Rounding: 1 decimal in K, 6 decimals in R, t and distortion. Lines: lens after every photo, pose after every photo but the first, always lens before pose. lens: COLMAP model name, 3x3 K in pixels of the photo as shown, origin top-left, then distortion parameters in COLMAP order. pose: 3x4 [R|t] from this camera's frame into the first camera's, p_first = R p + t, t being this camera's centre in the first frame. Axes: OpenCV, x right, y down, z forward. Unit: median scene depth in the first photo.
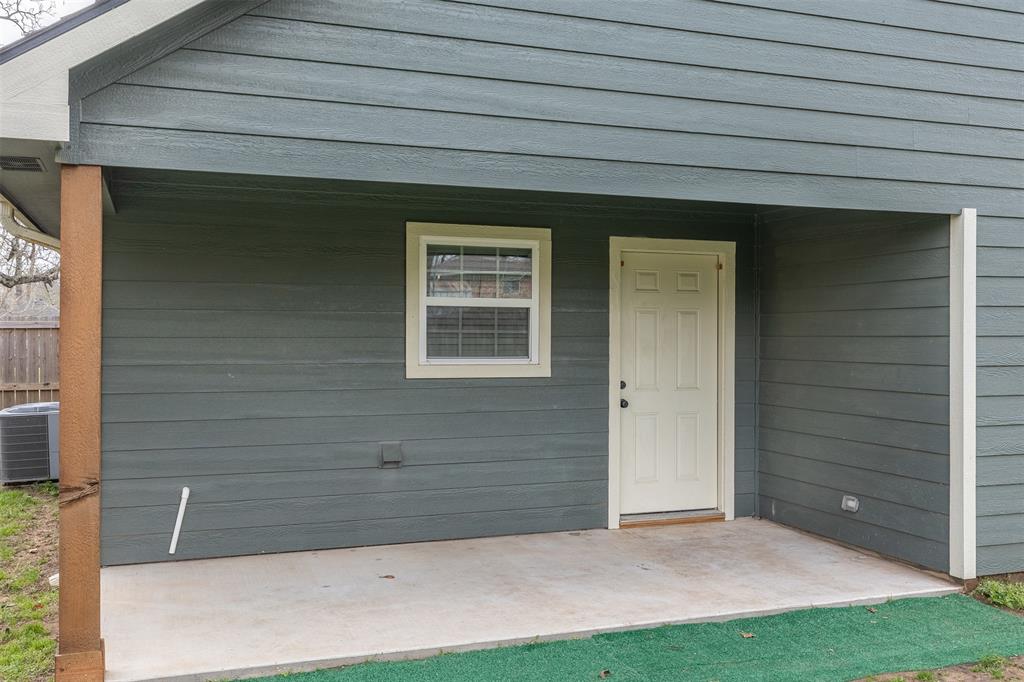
lens RADIAL K [[972.5, 0, 521.0], [0, 972.5, 343.3], [0, 0, 1]] dist [0.007452, 0.003059]
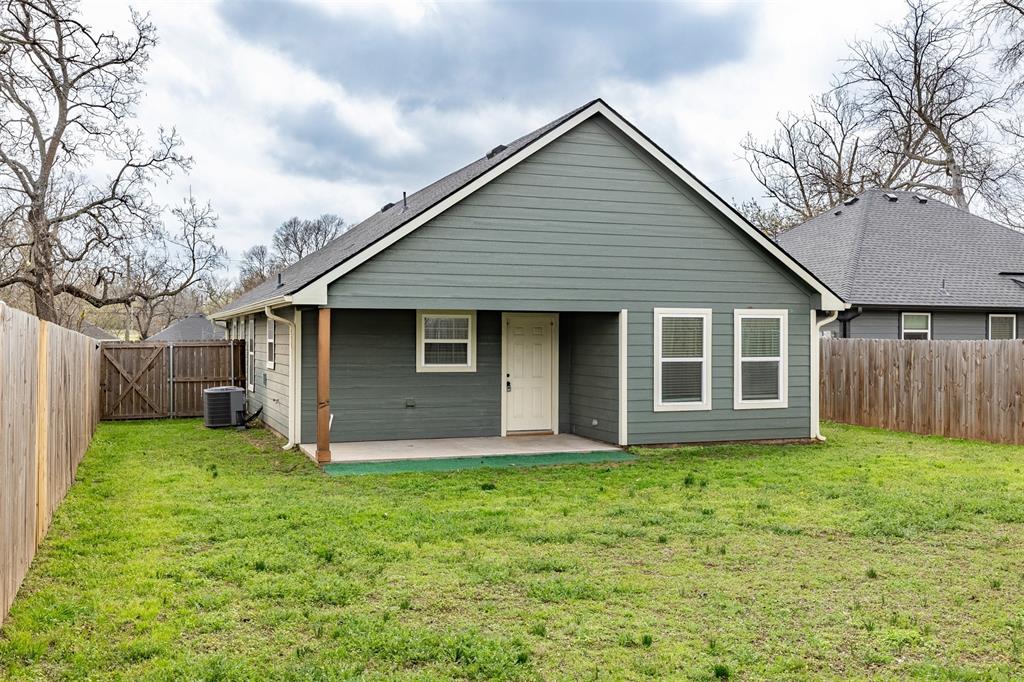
lens RADIAL K [[972.5, 0, 521.0], [0, 972.5, 343.3], [0, 0, 1]] dist [0.007452, 0.003059]
pose [[0.999921, 0.000663, 0.012513, 0.111064], [-0.000637, 0.999998, -0.002069, -0.031186], [-0.012514, 0.002061, 0.999920, -1.400035]]
